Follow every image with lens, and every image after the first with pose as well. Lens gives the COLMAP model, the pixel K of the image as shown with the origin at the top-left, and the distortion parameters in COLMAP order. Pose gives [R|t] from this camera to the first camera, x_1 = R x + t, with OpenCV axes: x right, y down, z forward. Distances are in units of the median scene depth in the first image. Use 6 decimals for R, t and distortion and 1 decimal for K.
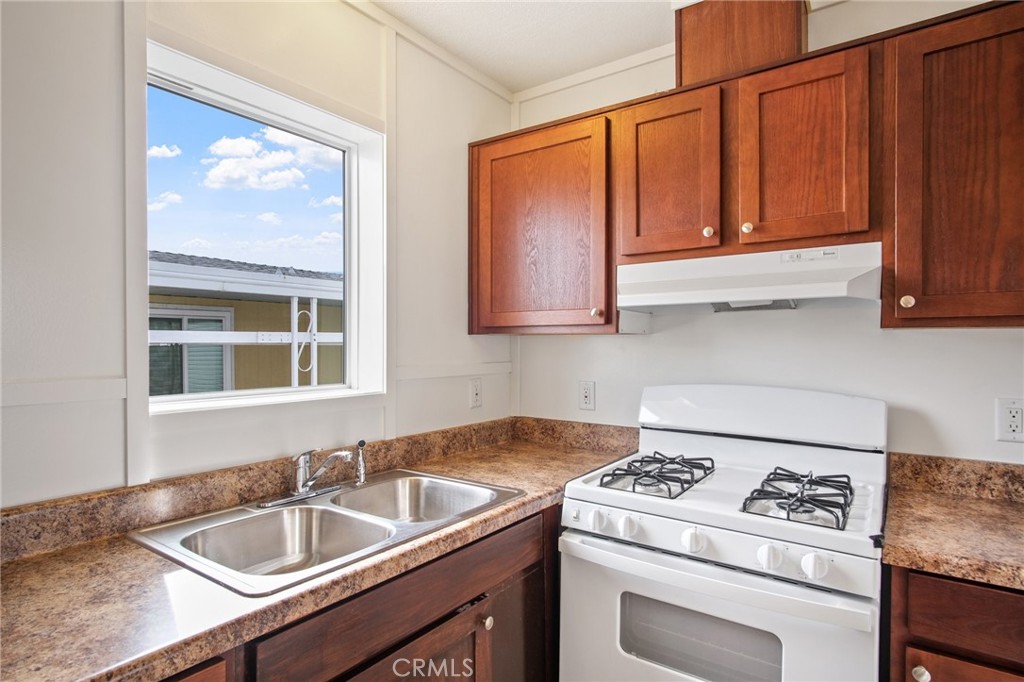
lens RADIAL K [[546.0, 0, 518.8], [0, 546.0, 349.1], [0, 0, 1]] dist [0.002984, -0.000102]
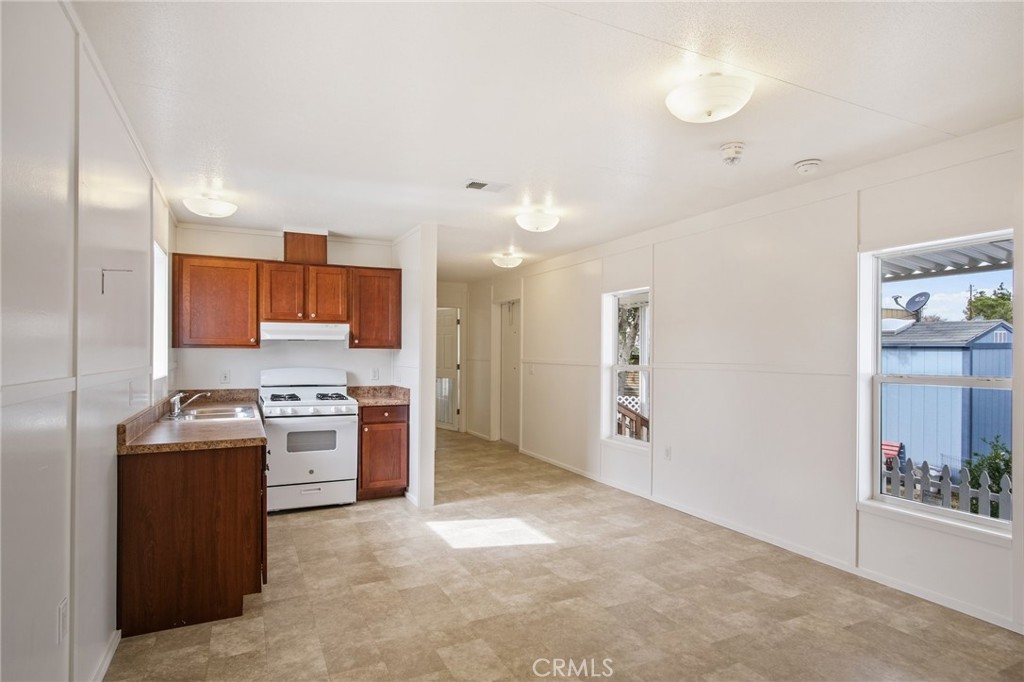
lens RADIAL K [[546.0, 0, 518.8], [0, 546.0, 349.1], [0, 0, 1]] dist [0.002984, -0.000102]
pose [[0.466884, 0.003645, 0.884311, -1.743473], [0.007264, 0.999942, -0.007957, 0.001155], [-0.884289, 0.010139, 0.466831, -1.444412]]
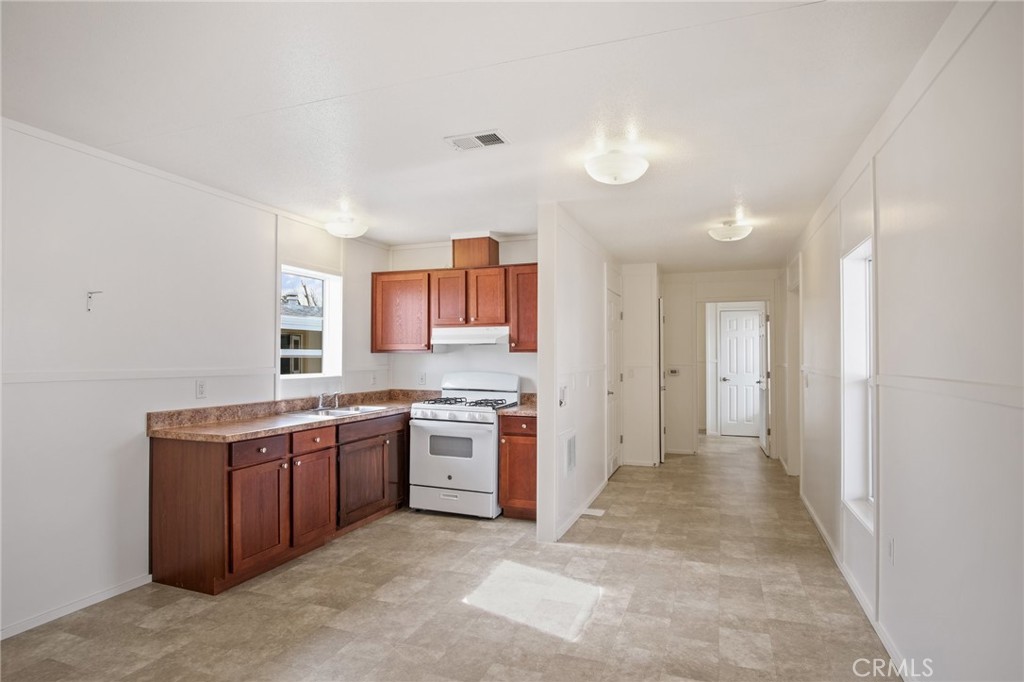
lens RADIAL K [[546.0, 0, 518.8], [0, 546.0, 349.1], [0, 0, 1]] dist [0.002984, -0.000102]
pose [[0.965837, 0.003449, 0.259127, -0.120789], [0.001474, 0.999822, -0.018804, 0.002578], [-0.259146, 0.018544, 0.965660, -1.977741]]
